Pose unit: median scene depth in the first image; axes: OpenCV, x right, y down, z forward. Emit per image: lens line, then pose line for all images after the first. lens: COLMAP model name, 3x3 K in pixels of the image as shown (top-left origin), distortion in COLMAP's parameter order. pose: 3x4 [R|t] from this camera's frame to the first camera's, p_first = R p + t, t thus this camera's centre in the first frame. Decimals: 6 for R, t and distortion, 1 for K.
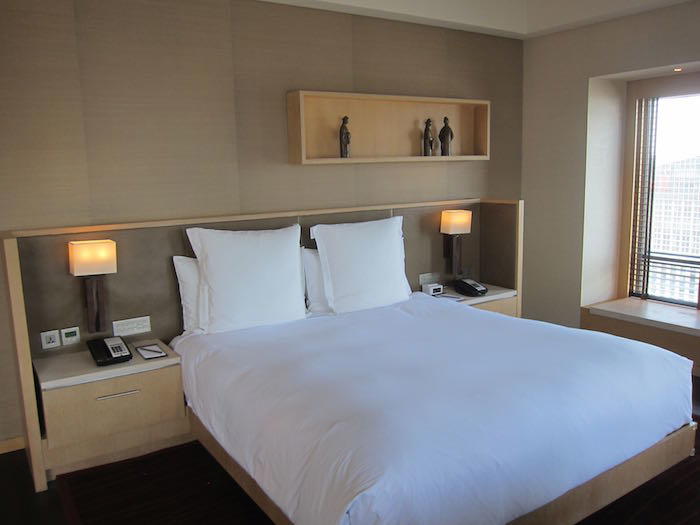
lens RADIAL K [[592.0, 0, 351.2], [0, 592.0, 266.5], [0, 0, 1]] dist [-0.050199, 0.027773]
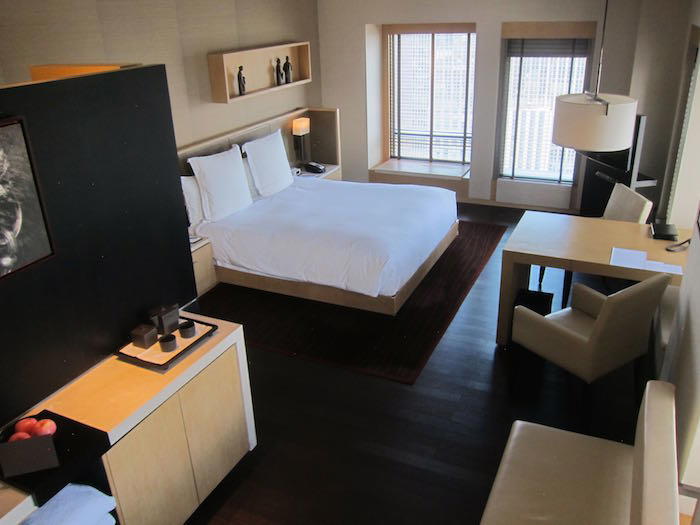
lens RADIAL K [[592.0, 0, 348.5], [0, 592.0, 264.5], [0, 0, 1]] dist [-0.050199, 0.027773]
pose [[0.854047, -0.214797, 0.473778, -0.531736], [0.100197, 0.961640, 0.255362, -0.111265], [-0.510455, -0.170620, 0.842808, -0.430107]]
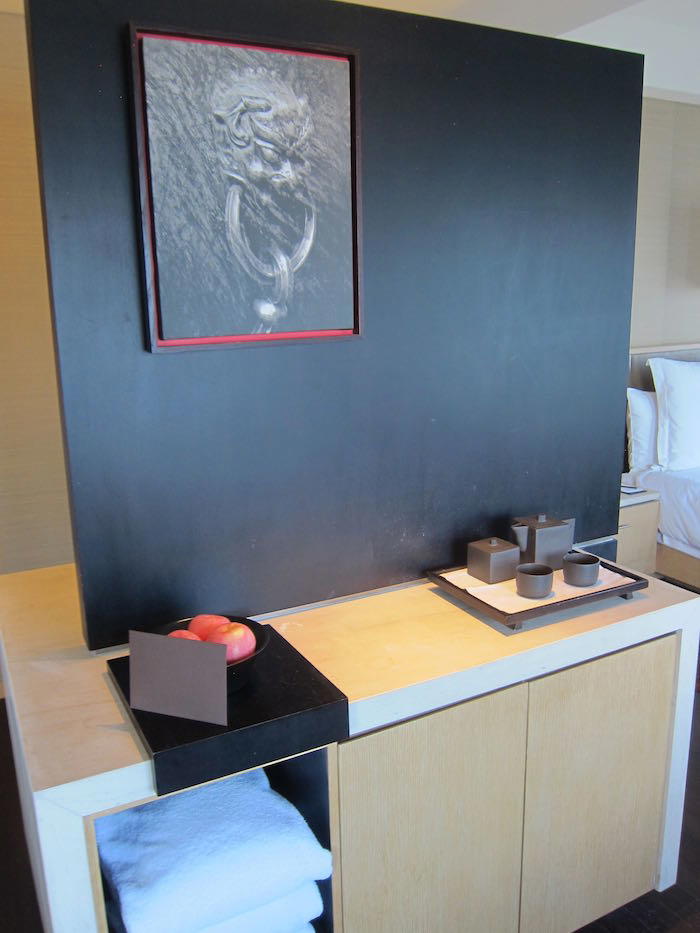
lens RADIAL K [[789.1, 0, 351.5], [0, 789.1, 466.4], [0, 0, 1]] dist [-0.050199, 0.027773]
pose [[0.996146, 0.022400, -0.084800, -0.475400], [-0.017486, 0.998149, 0.058255, 0.032041], [0.085948, -0.056547, 0.994694, -0.213928]]
